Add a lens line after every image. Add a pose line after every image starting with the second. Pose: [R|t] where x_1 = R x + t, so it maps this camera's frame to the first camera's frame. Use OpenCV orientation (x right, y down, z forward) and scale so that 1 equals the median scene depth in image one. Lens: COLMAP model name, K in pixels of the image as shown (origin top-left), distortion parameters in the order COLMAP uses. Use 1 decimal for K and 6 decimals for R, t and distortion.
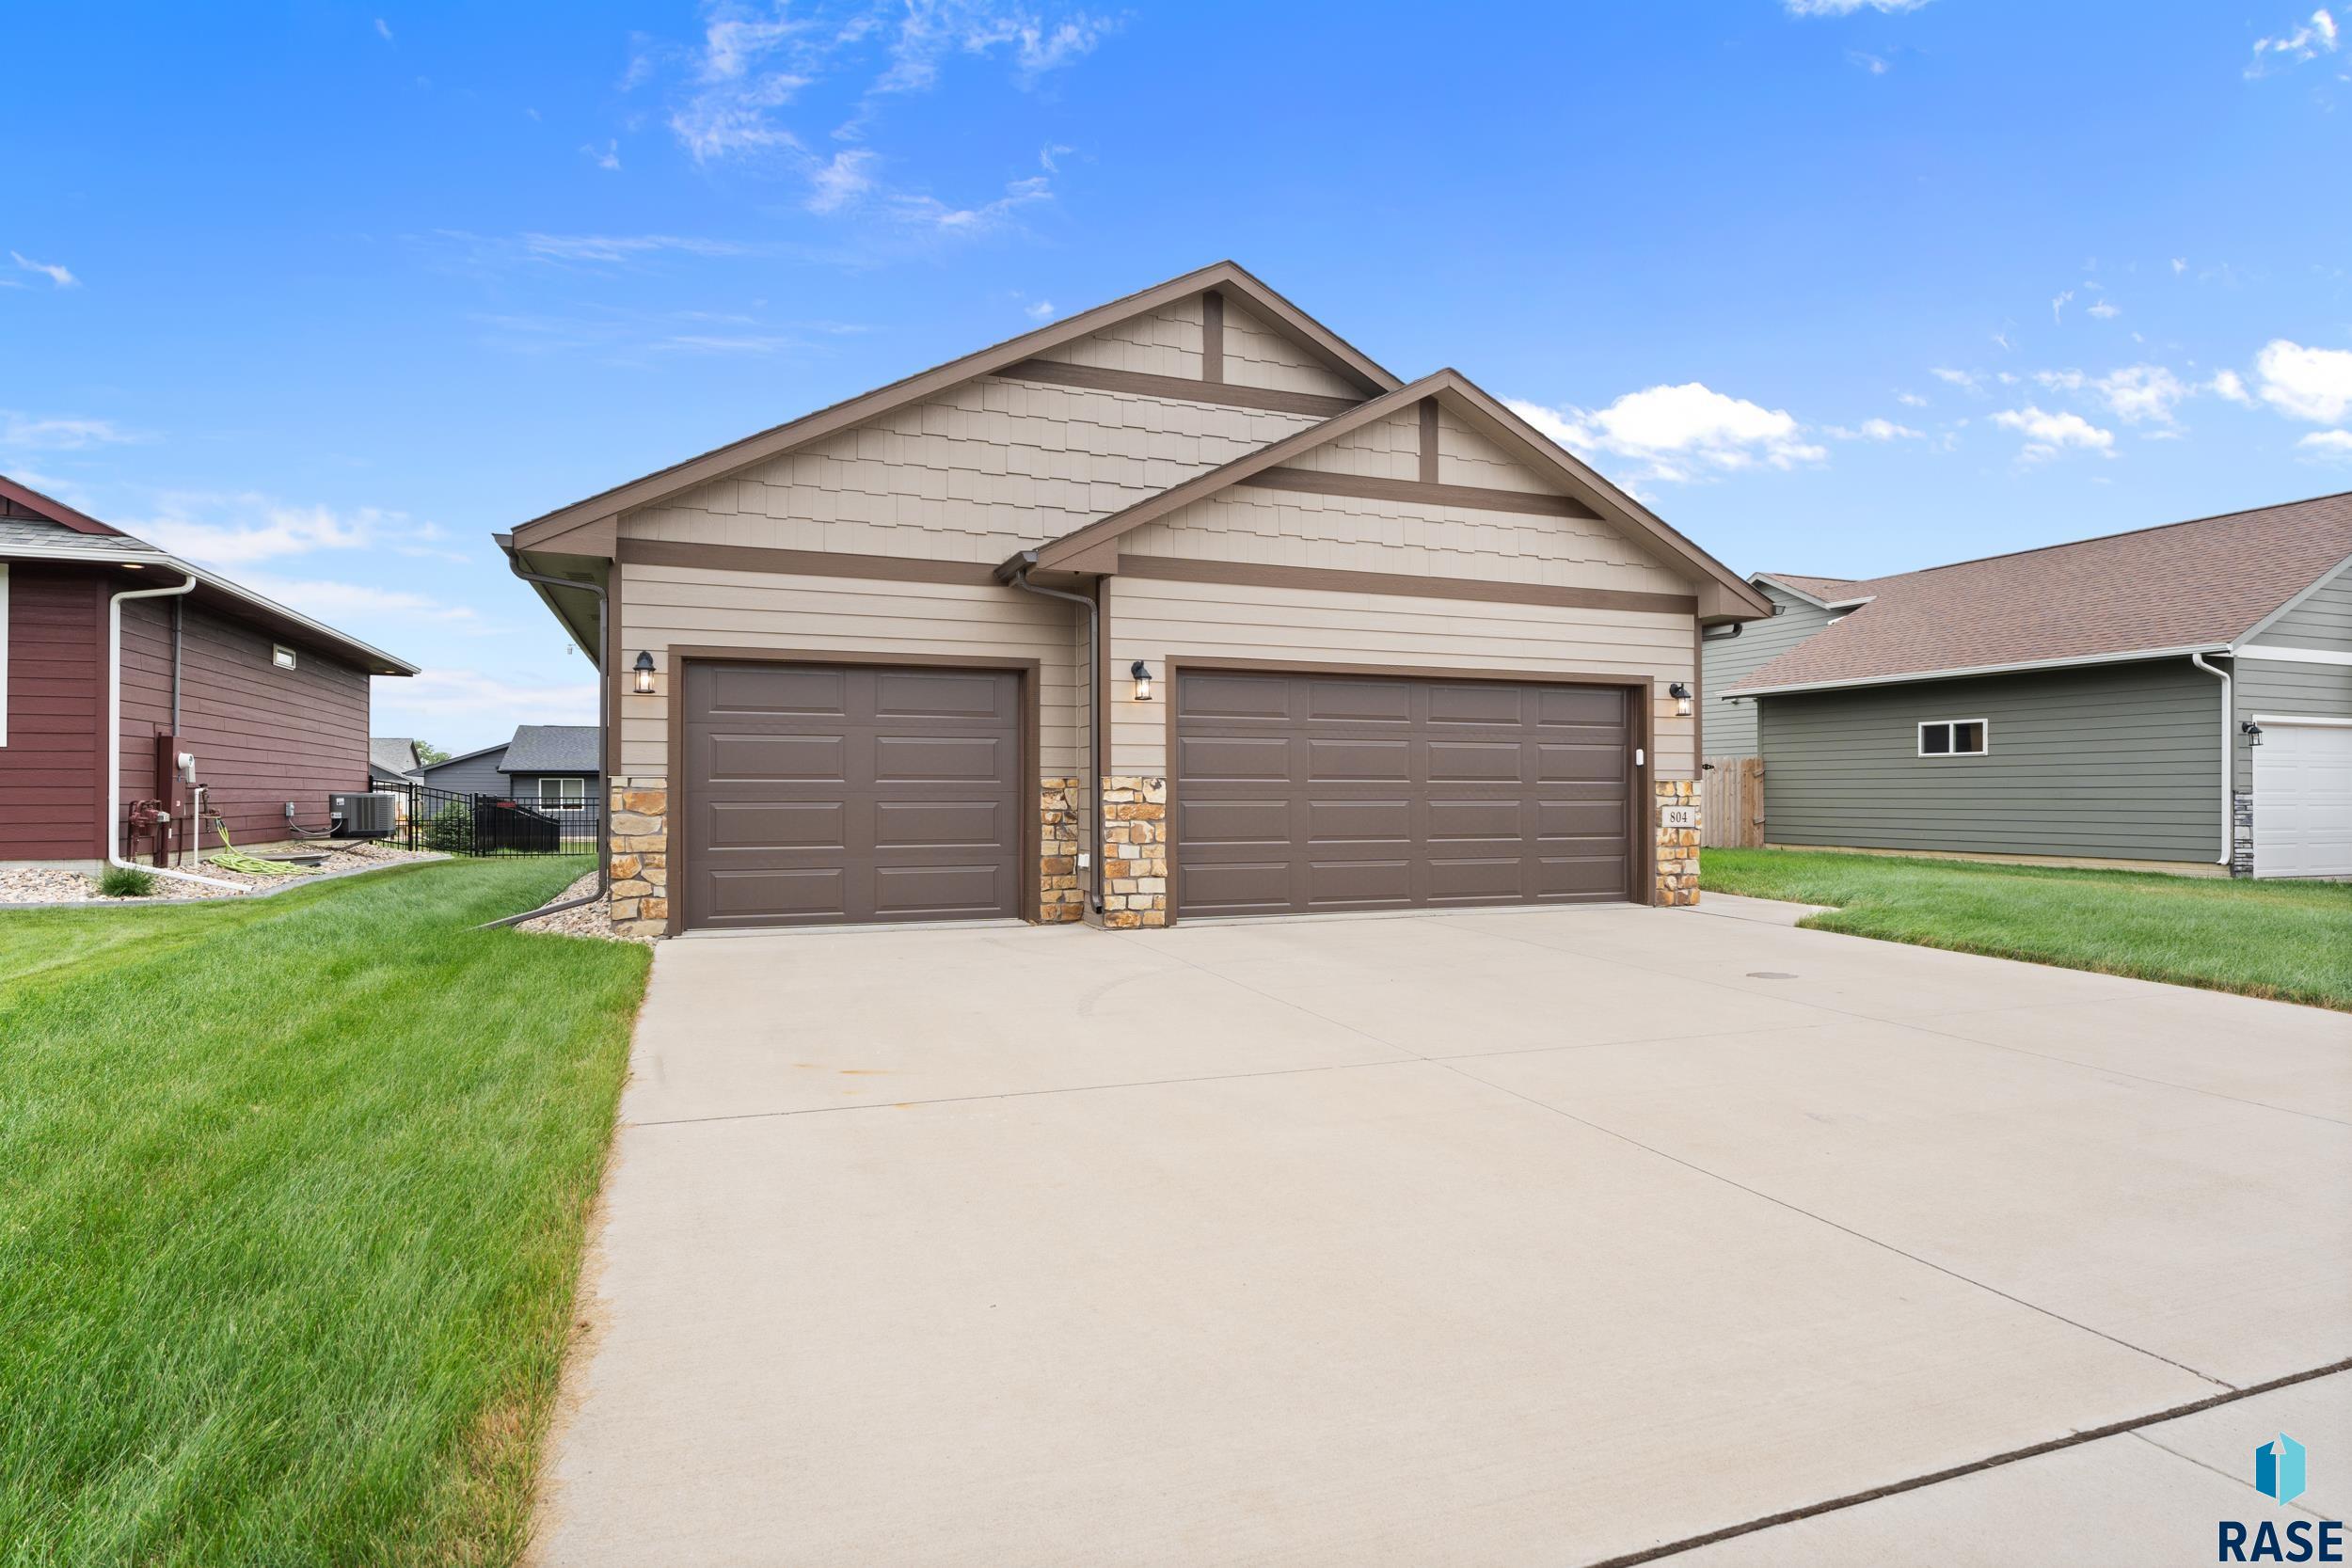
lens RADIAL K [[1227.5, 0, 1167.1], [0, 1227.5, 789.0], [0, 0, 1]] dist [0.003066, 0.000138]
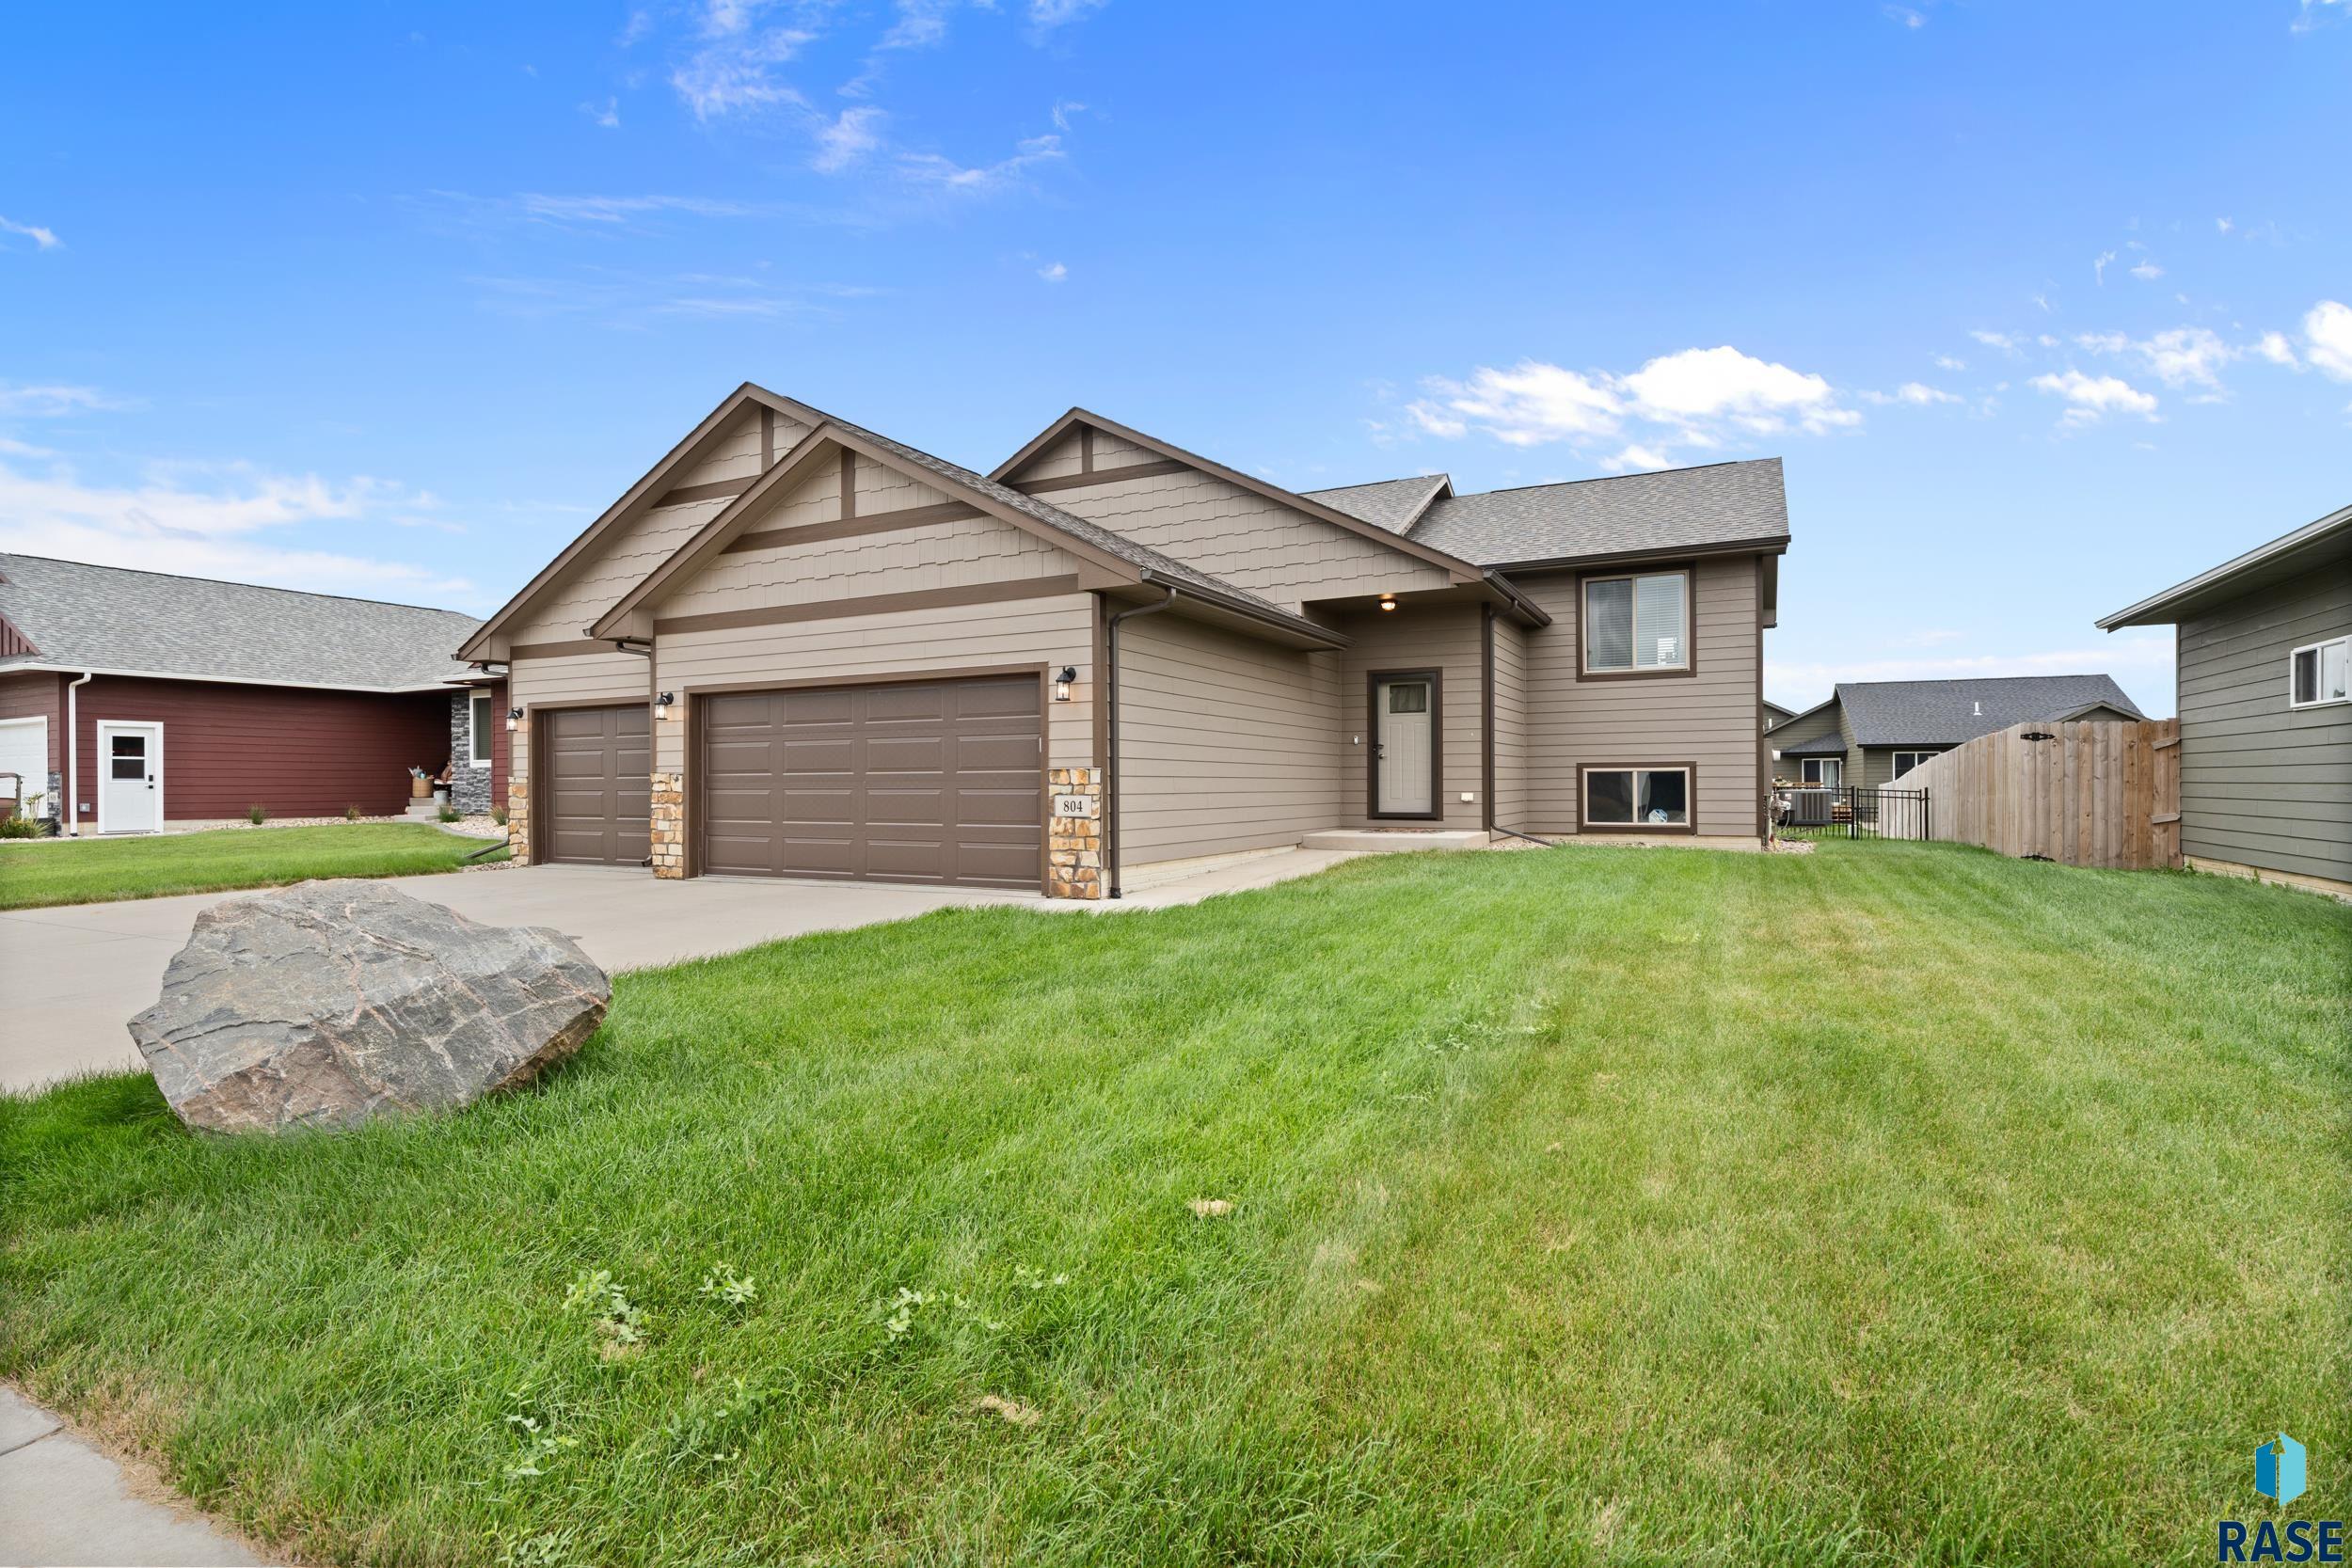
lens RADIAL K [[1104.5, 0, 1185.0], [0, 1104.5, 786.2], [0, 0, 1]] dist [-0.001161, 0.000417]
pose [[0.666392, -0.003098, -0.745595, 1.123772], [0.008729, 0.999955, 0.003646, 0.004852], [0.745551, -0.008938, 0.666389, 0.494629]]
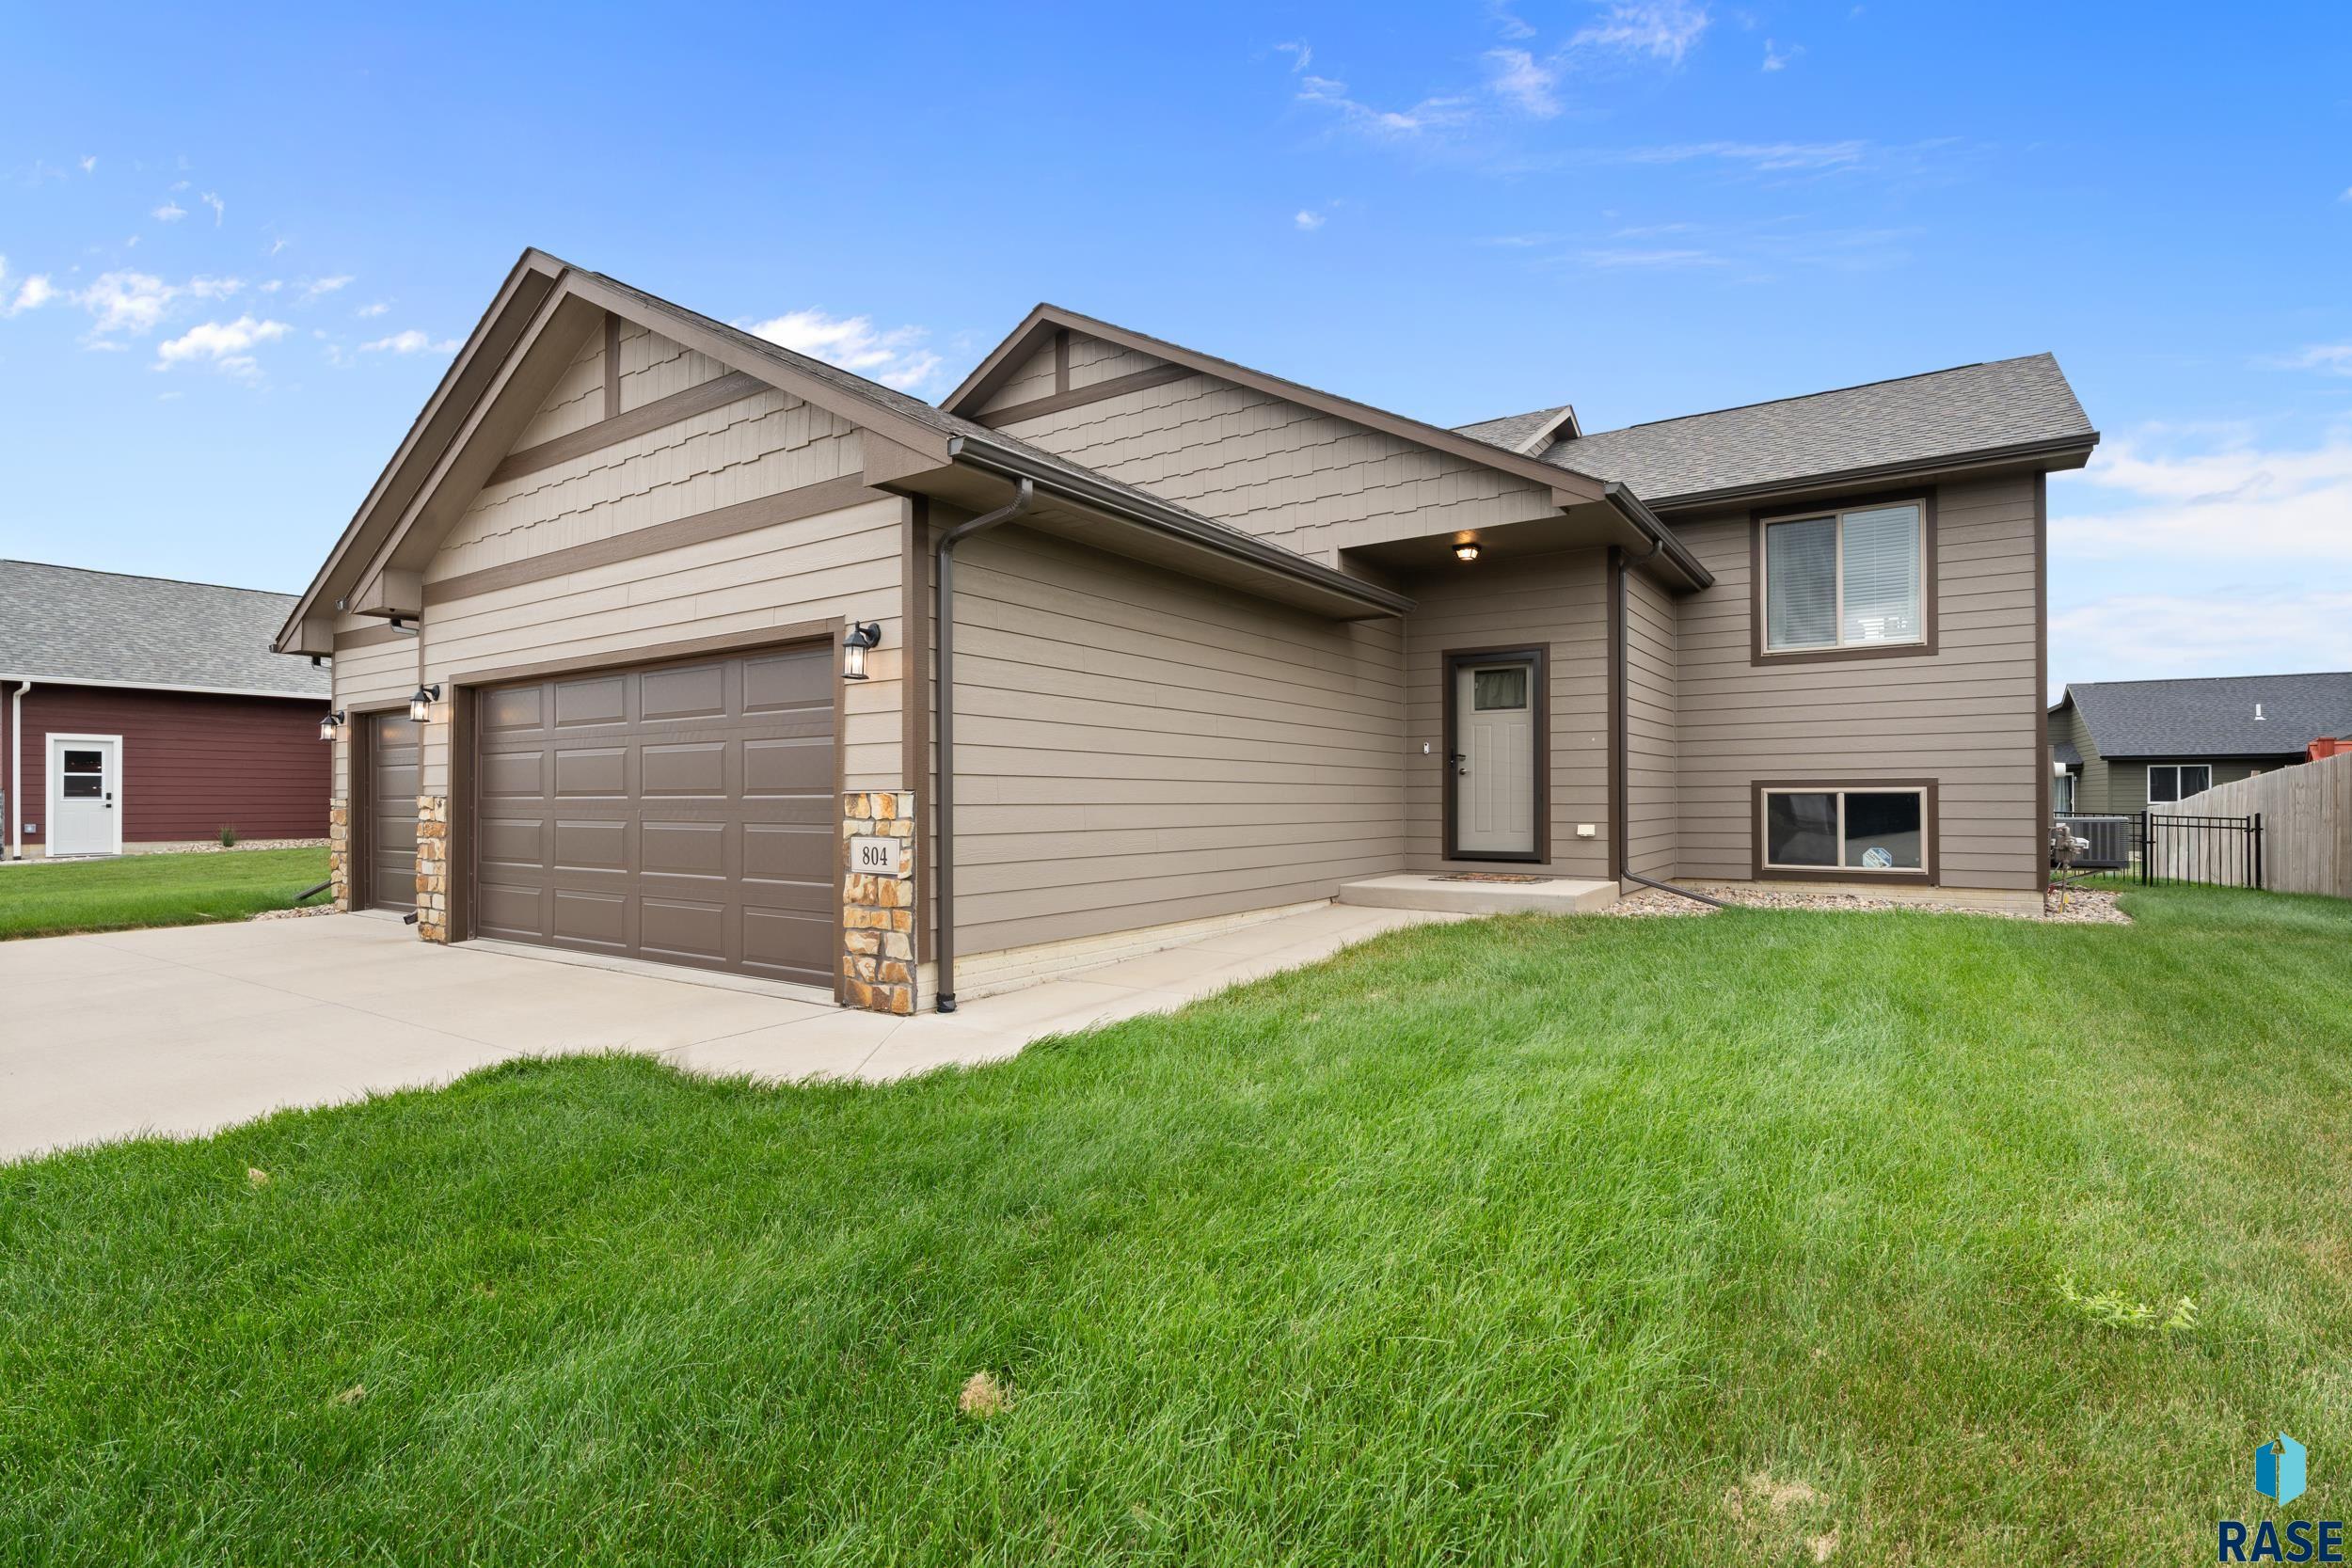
lens RADIAL K [[1104.5, 0, 1182.7], [0, 1104.5, 793.1], [0, 0, 1]] dist [-0.001161, 0.000417]
pose [[0.567671, -0.007648, -0.823220, 0.926820], [0.006779, 0.999966, -0.004615, -0.002984], [0.823228, -0.002961, 0.567704, 0.831530]]
